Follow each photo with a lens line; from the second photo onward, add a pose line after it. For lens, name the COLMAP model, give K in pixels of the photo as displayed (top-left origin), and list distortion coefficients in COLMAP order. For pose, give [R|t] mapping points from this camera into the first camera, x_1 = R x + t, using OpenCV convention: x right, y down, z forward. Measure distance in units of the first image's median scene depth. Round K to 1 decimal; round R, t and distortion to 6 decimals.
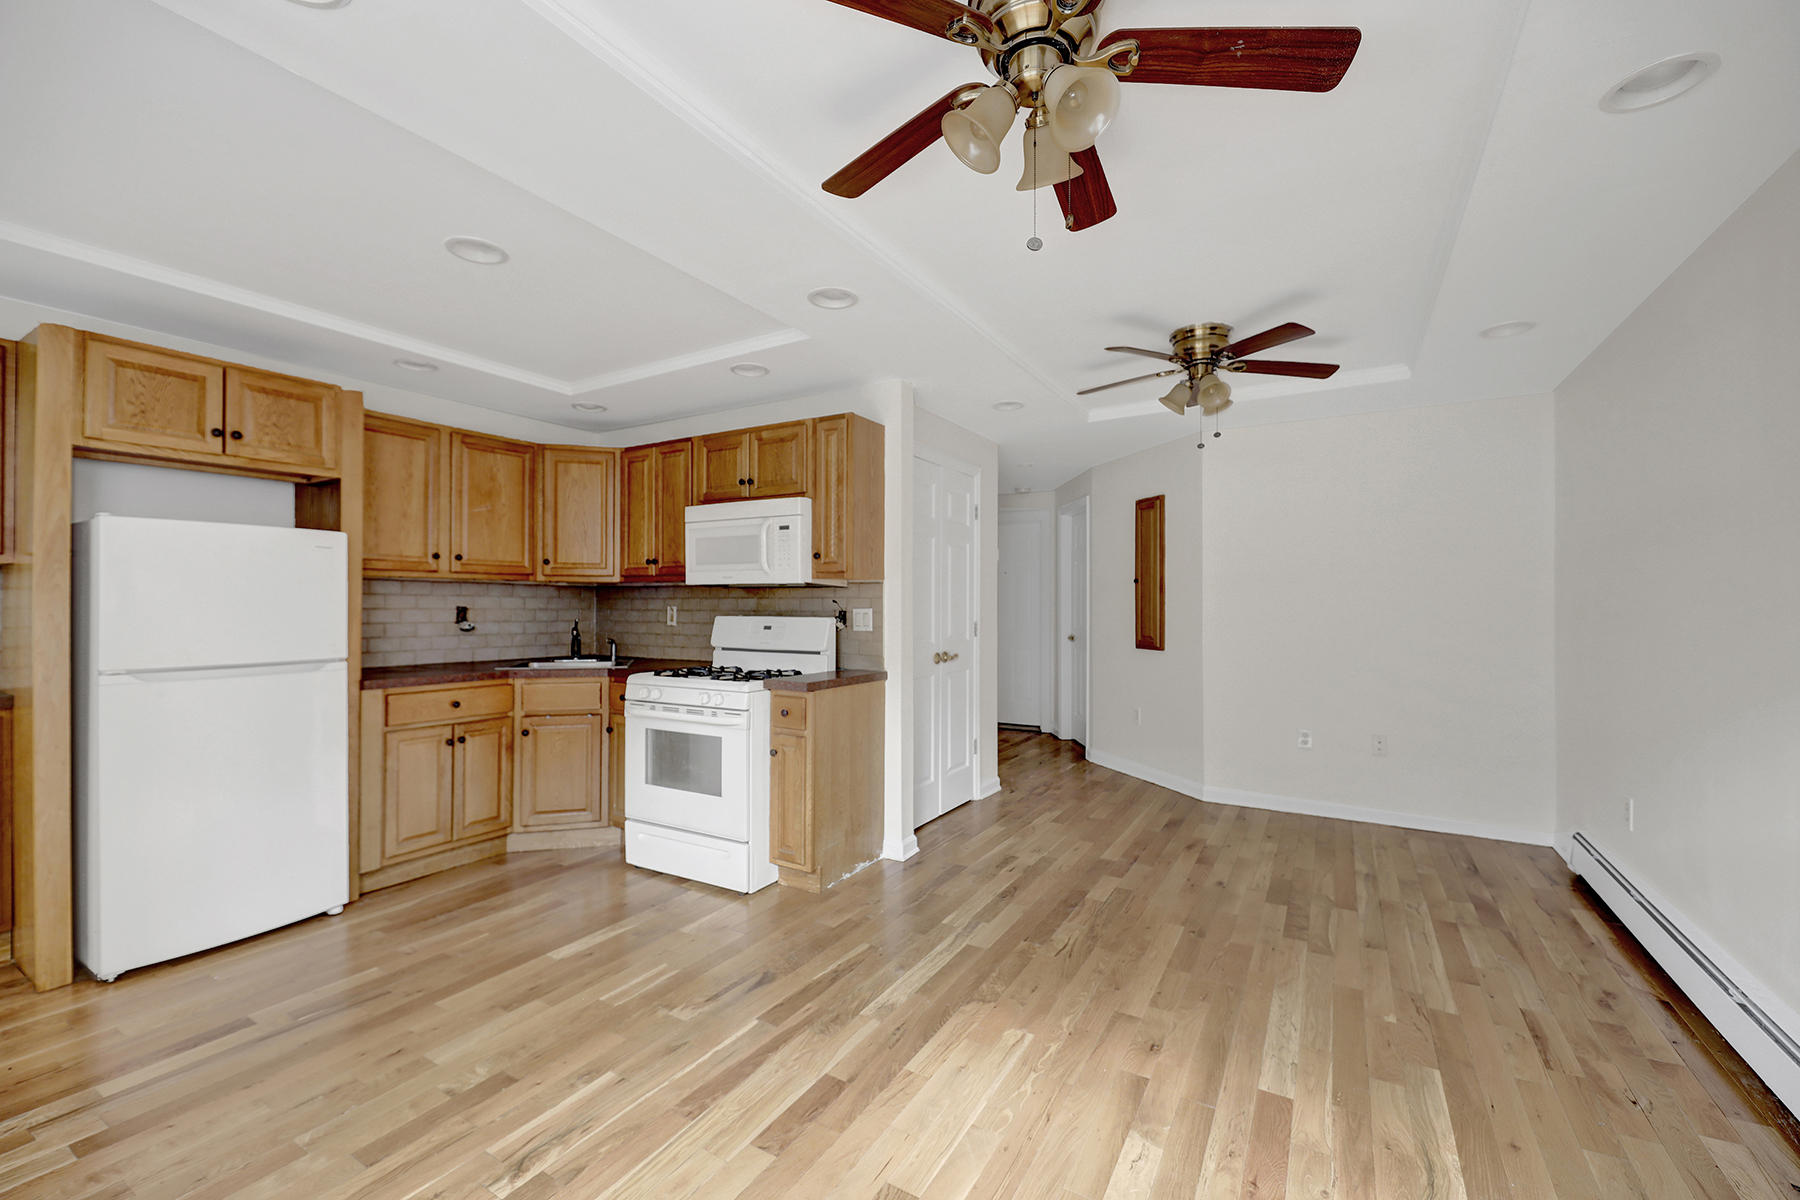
lens RADIAL K [[733.3, 0, 899.9], [0, 733.3, 603.1], [0, 0, 1]] dist [-0.000192, -0.000136]
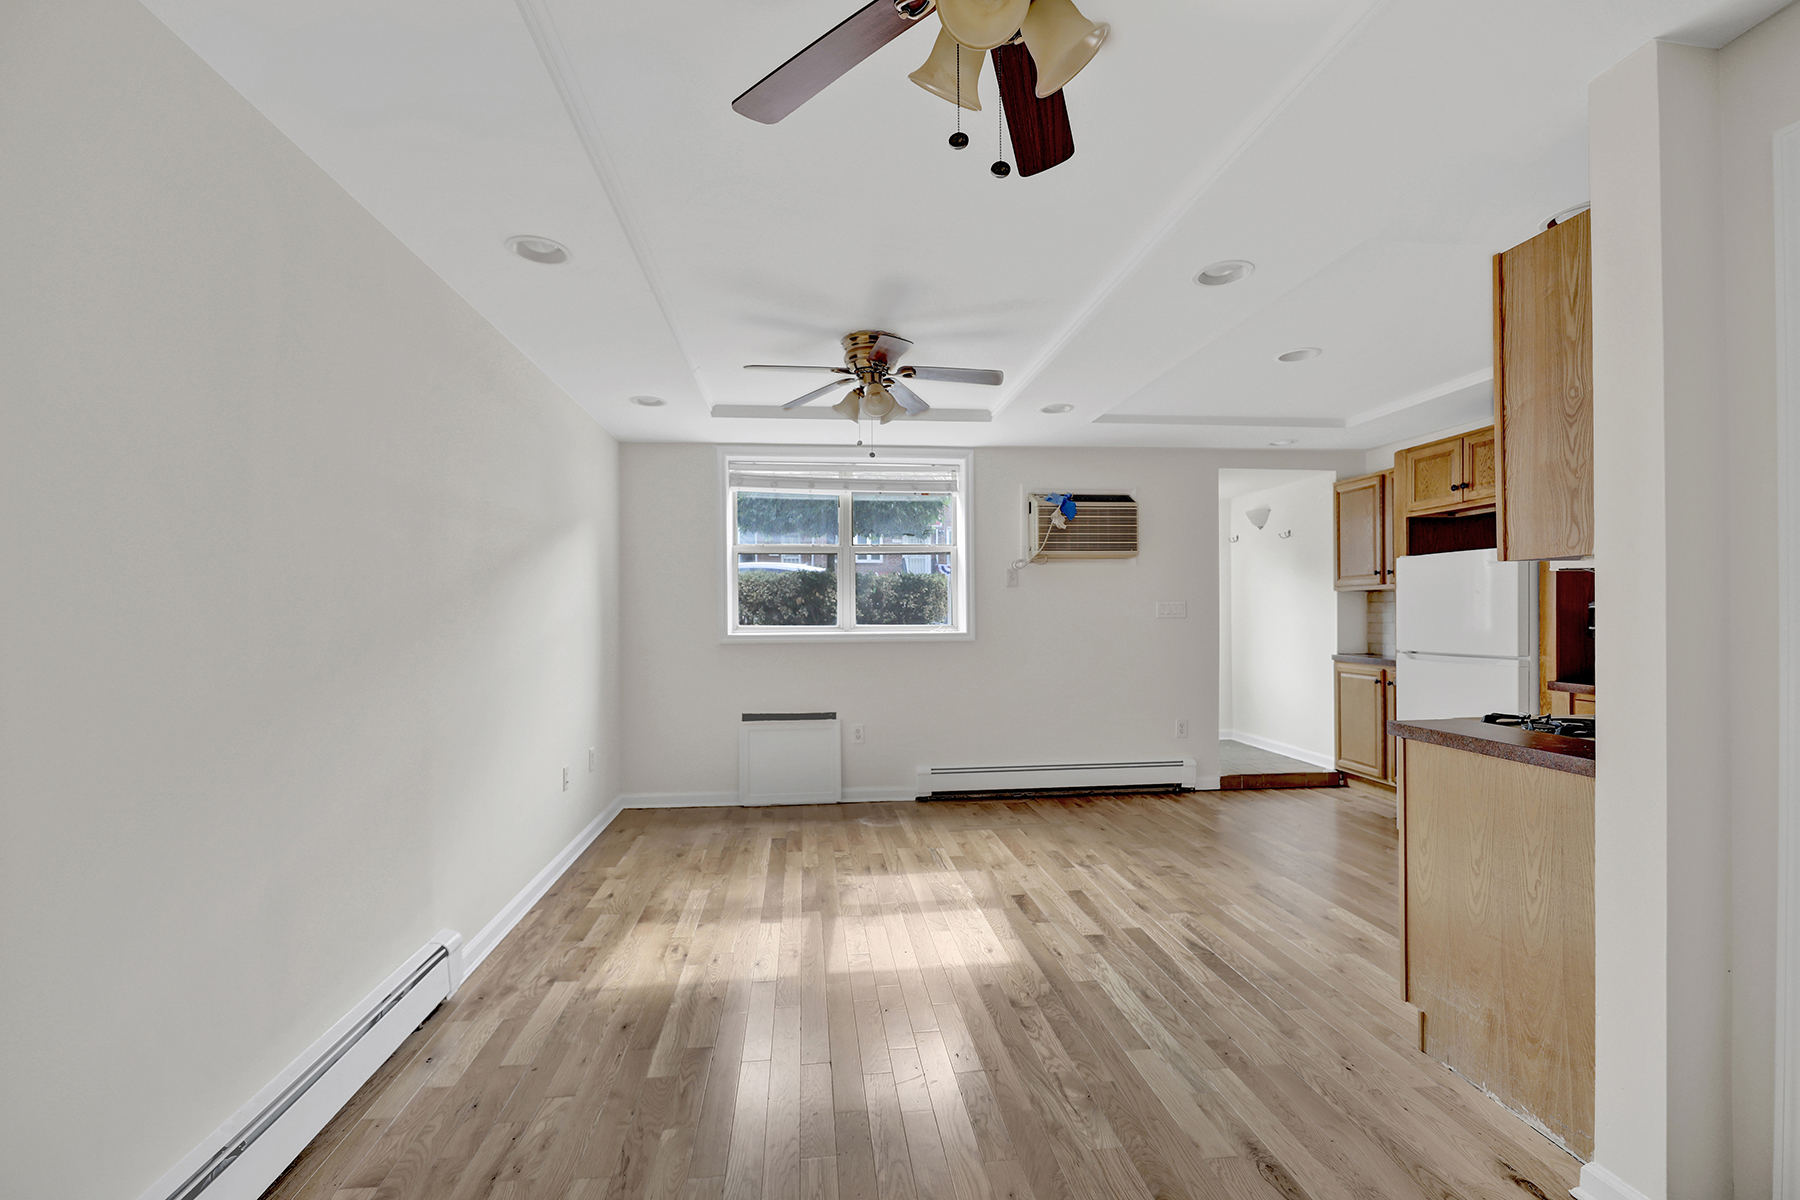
lens RADIAL K [[761.3, 0, 895.1], [0, 761.3, 605.3], [0, 0, 1]] dist [0.000367, -0.002903]
pose [[-0.793661, -0.002098, -0.608357, 0.621538], [0.008915, 0.999847, -0.015079, 0.004036], [0.608296, -0.017391, -0.793520, 1.154903]]
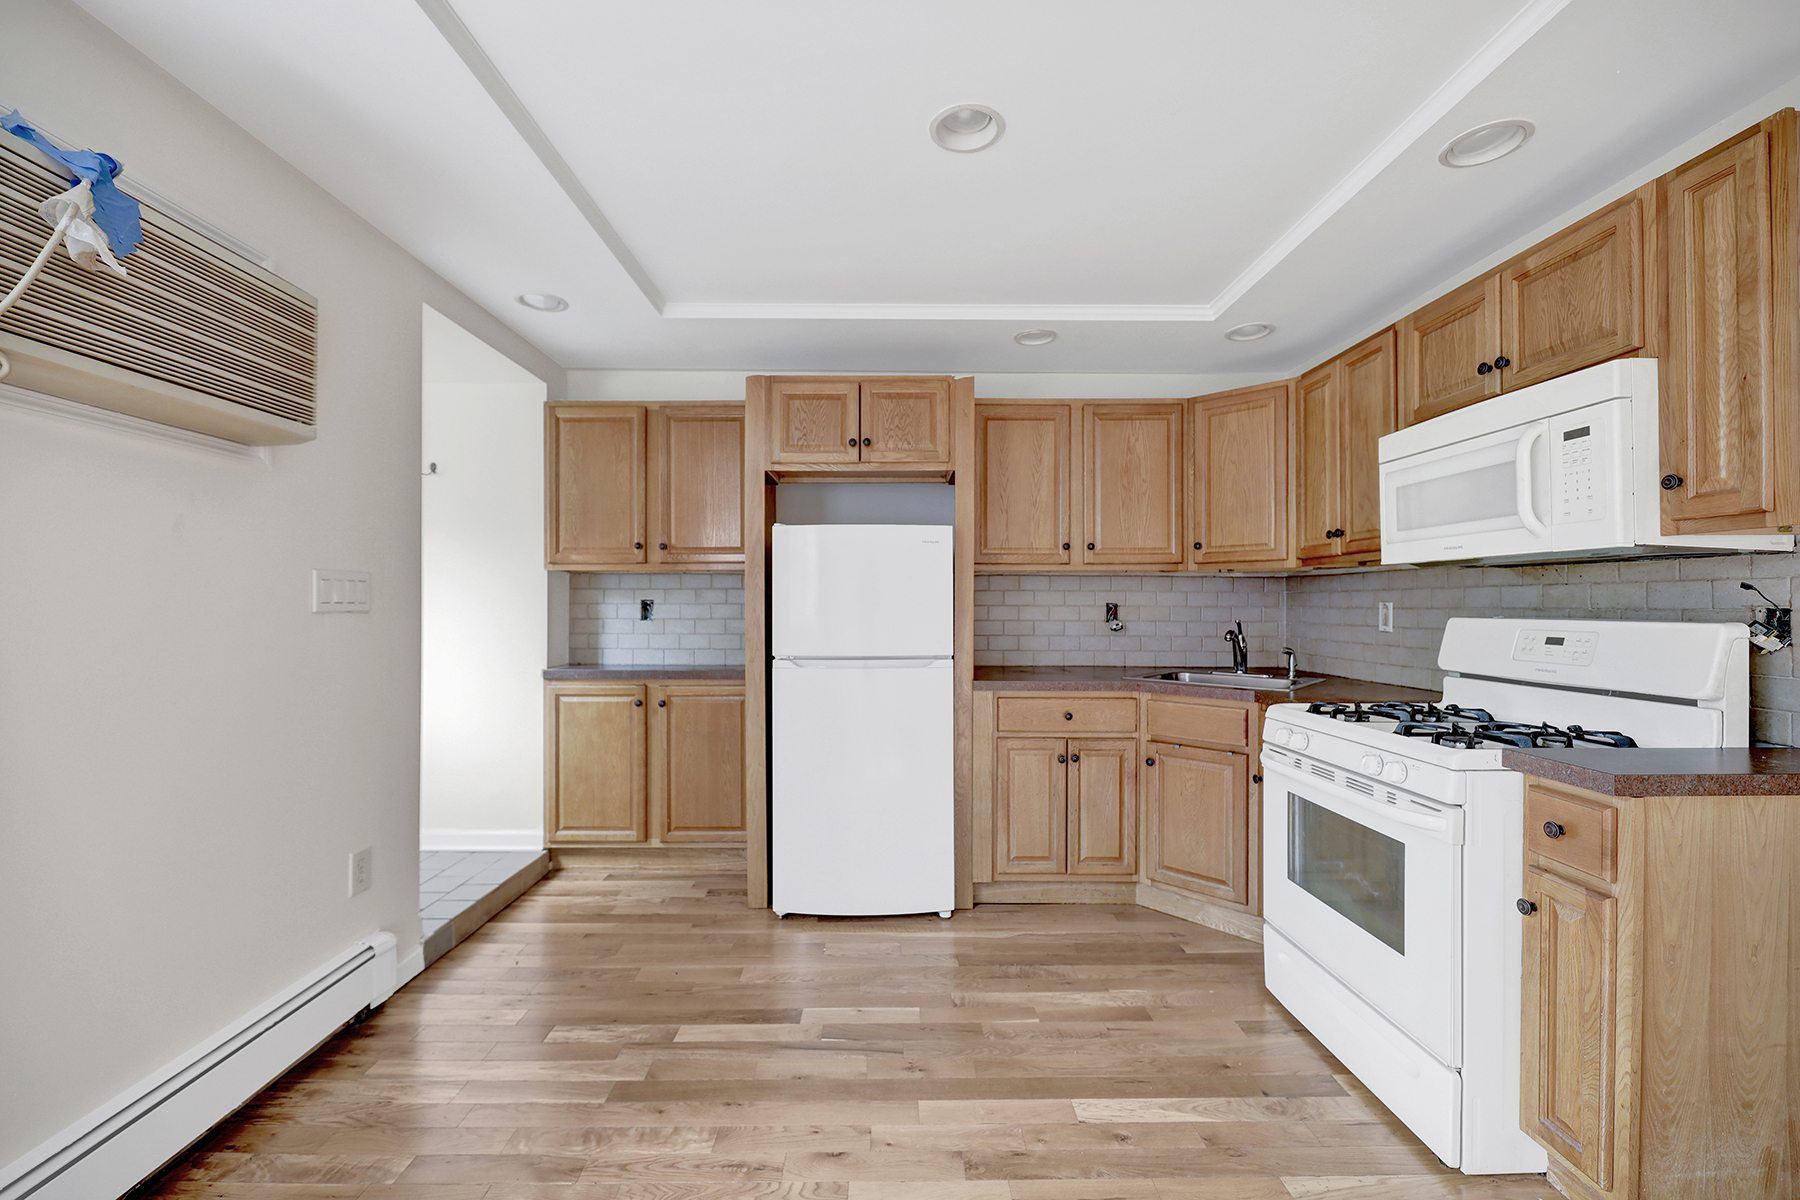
lens RADIAL K [[722.3, 0, 889.1], [0, 722.3, 602.5], [0, 0, 1]] dist [-0.000340, -0.004234]
pose [[0.515975, -0.005454, -0.856586, 0.012324], [0.003506, 0.999985, -0.004255, 0.007798], [0.856596, -0.000807, 0.515987, 0.375477]]
